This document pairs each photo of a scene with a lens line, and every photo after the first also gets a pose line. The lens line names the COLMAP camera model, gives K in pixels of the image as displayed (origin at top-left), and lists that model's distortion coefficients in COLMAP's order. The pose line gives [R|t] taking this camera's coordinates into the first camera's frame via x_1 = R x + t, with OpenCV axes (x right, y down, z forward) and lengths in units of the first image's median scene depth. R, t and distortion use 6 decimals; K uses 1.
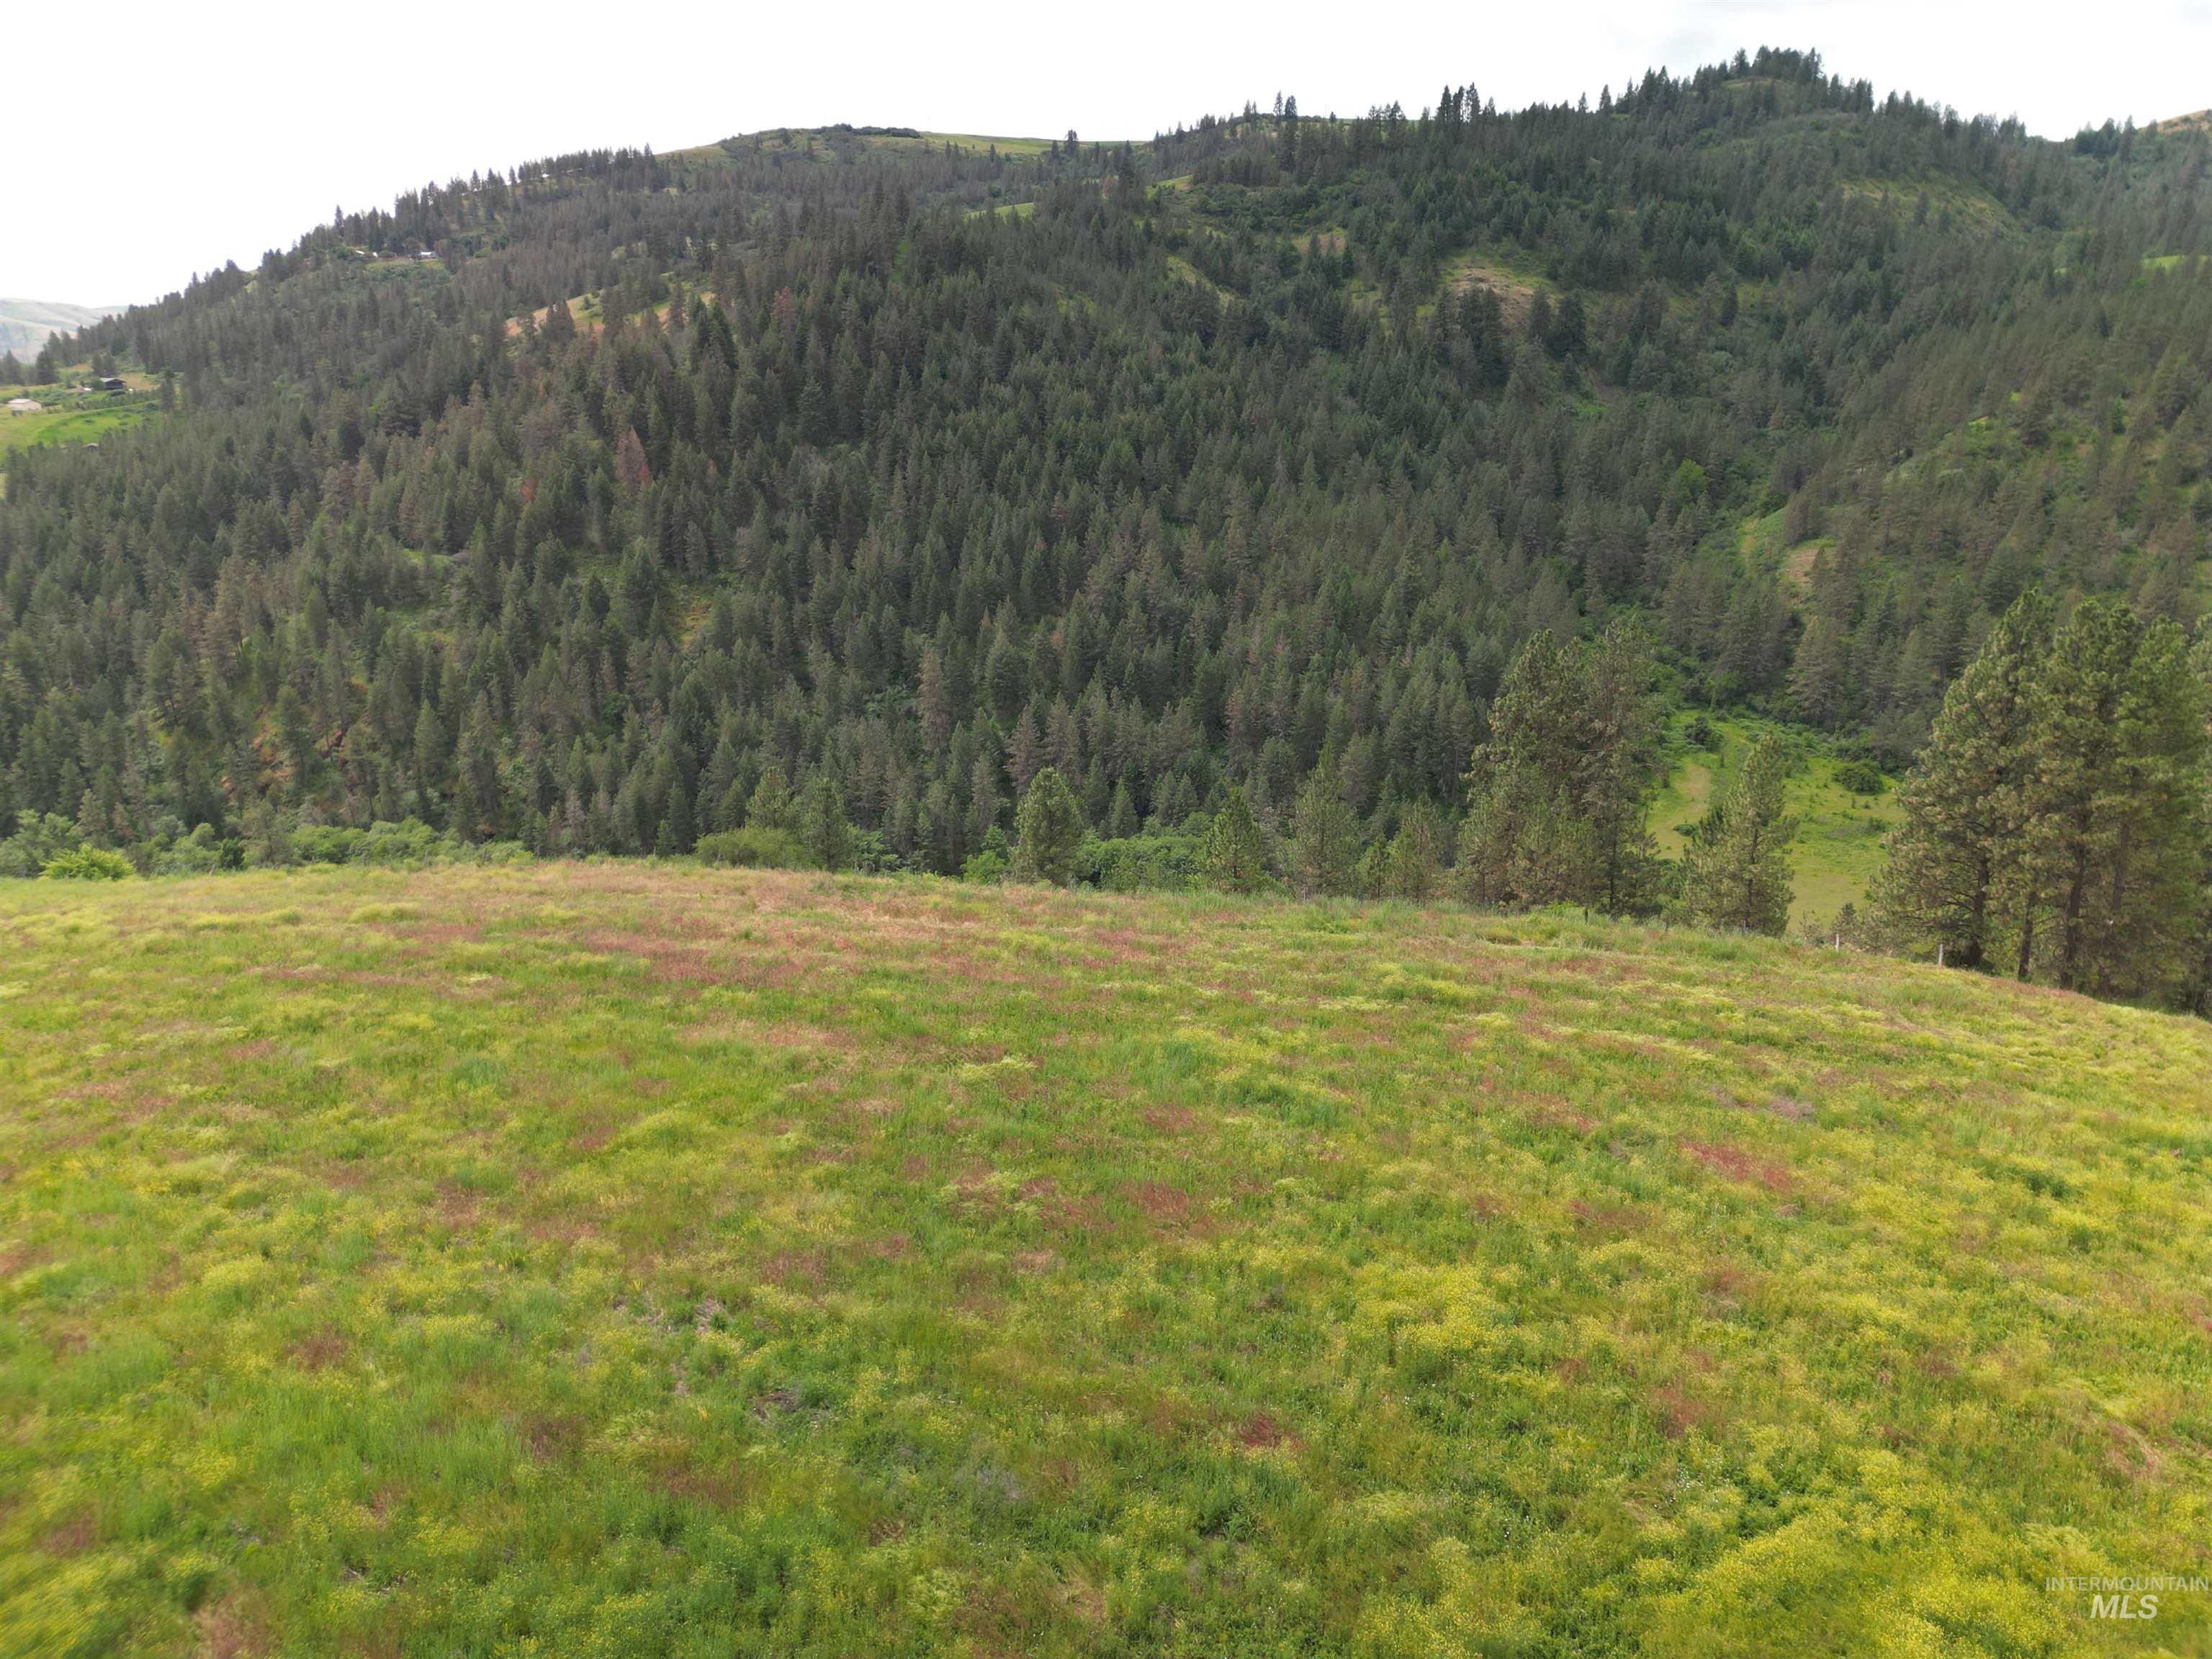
lens RADIAL K [[1546.4, 0, 1140.2], [0, 1546.4, 845.0], [0, 0, 1]] dist [0.062806, -0.045975]
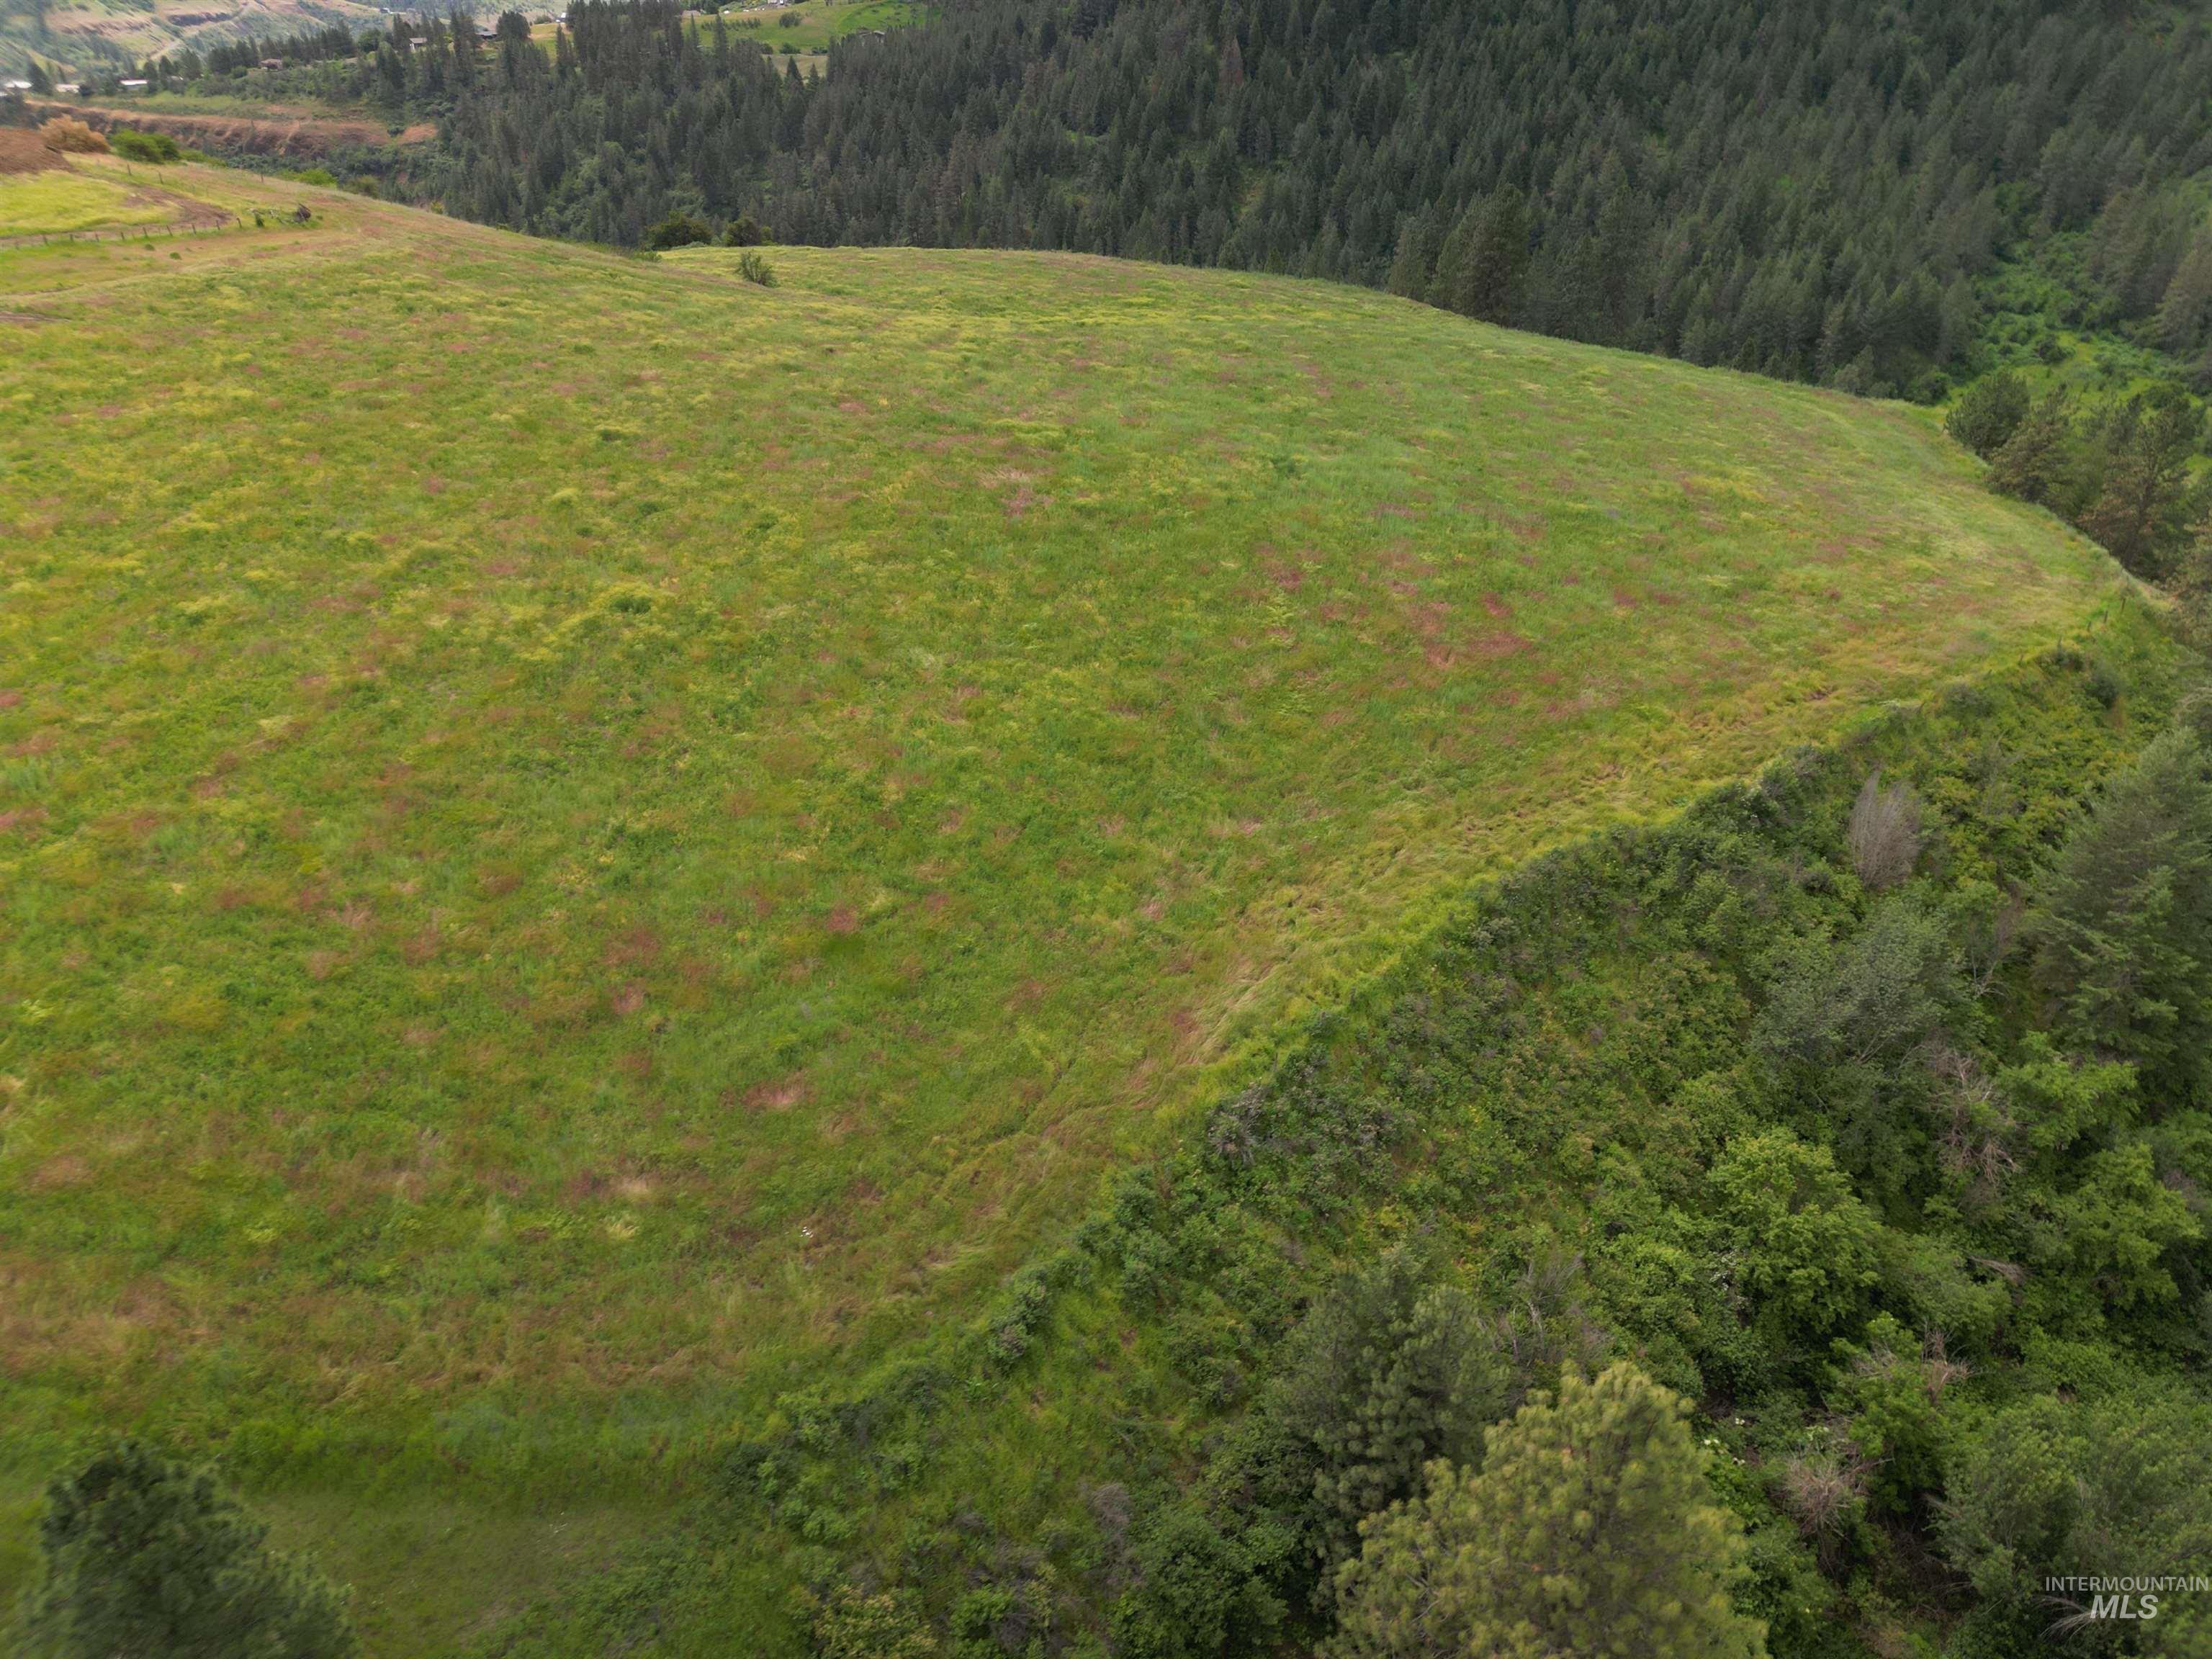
lens RADIAL K [[1546.4, 0, 1085.7], [0, 1546.4, 836.9], [0, 0, 1]] dist [0.062806, -0.045975]
pose [[0.904454, 0.215645, -0.368048, 0.193722], [-0.127701, 0.960117, 0.248731, 0.067435], [0.407007, -0.177966, 0.895920, -0.354832]]
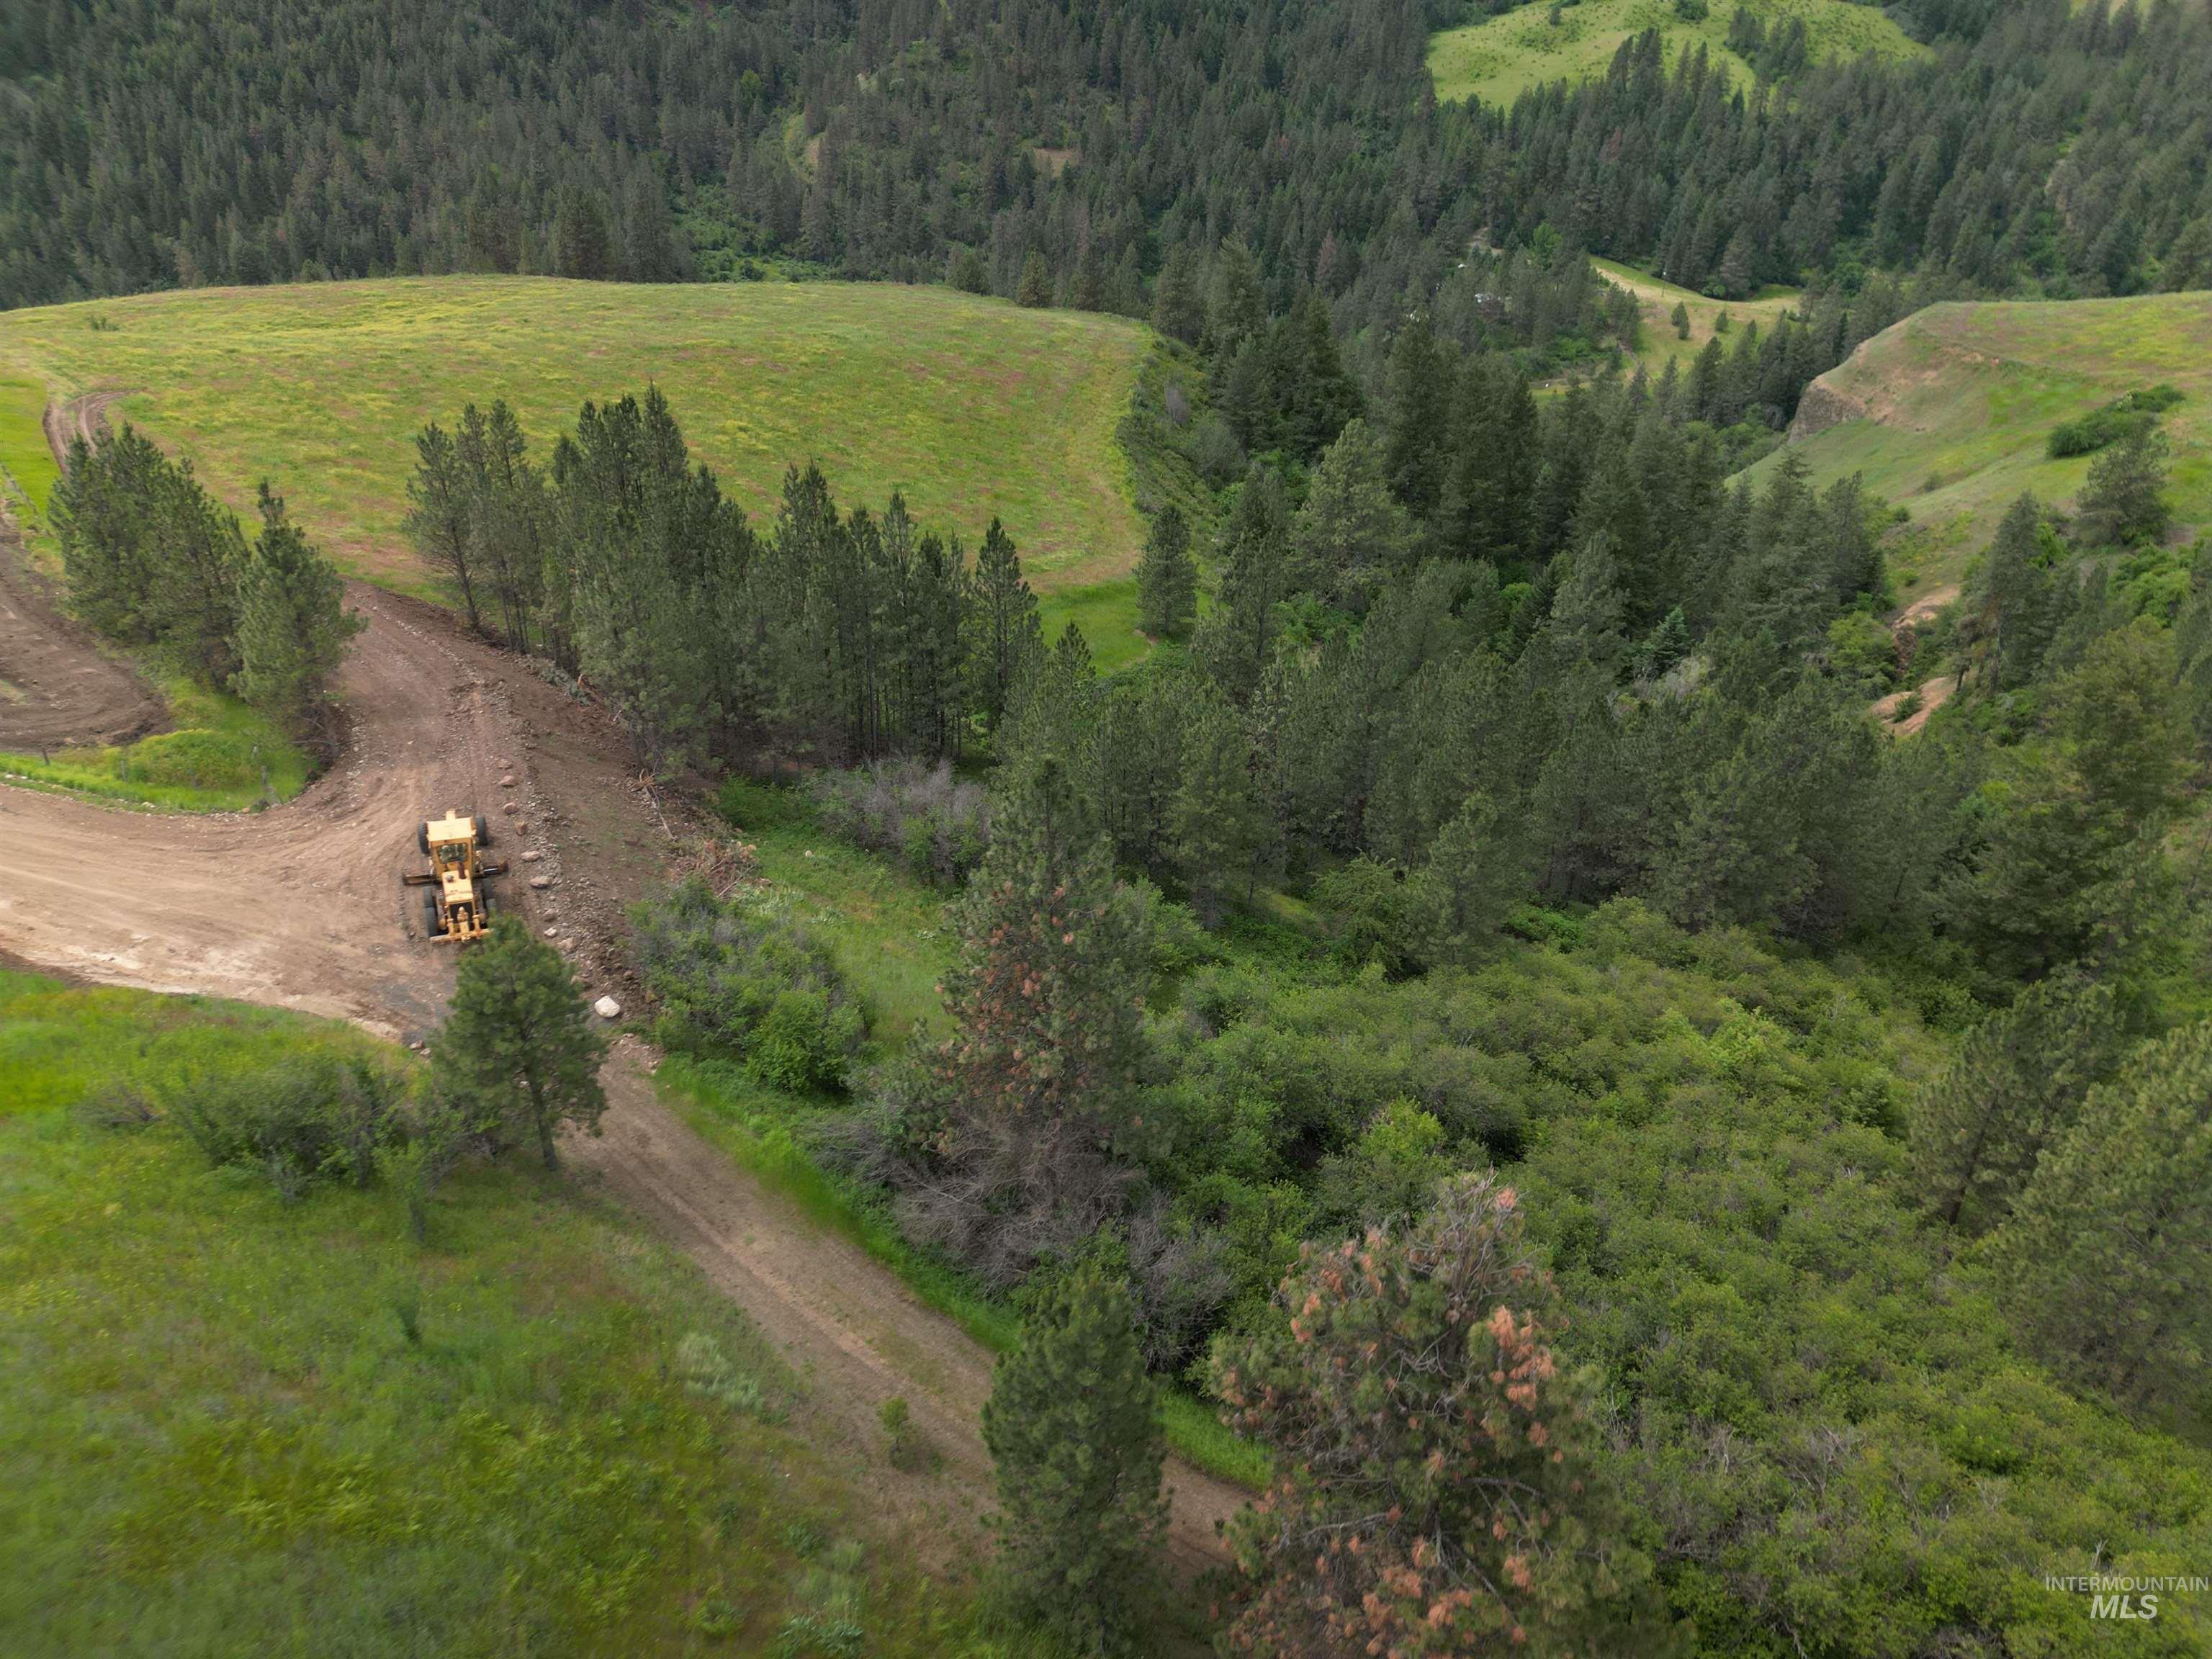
lens RADIAL K [[1546.4, 0, 1084.8], [0, 1546.4, 837.9], [0, 0, 1]] dist [0.062806, -0.045975]
pose [[0.915674, -0.208054, 0.343882, 0.006743], [0.121644, 0.958924, 0.256256, 0.100269], [-0.383072, -0.192815, 0.903370, -0.582530]]
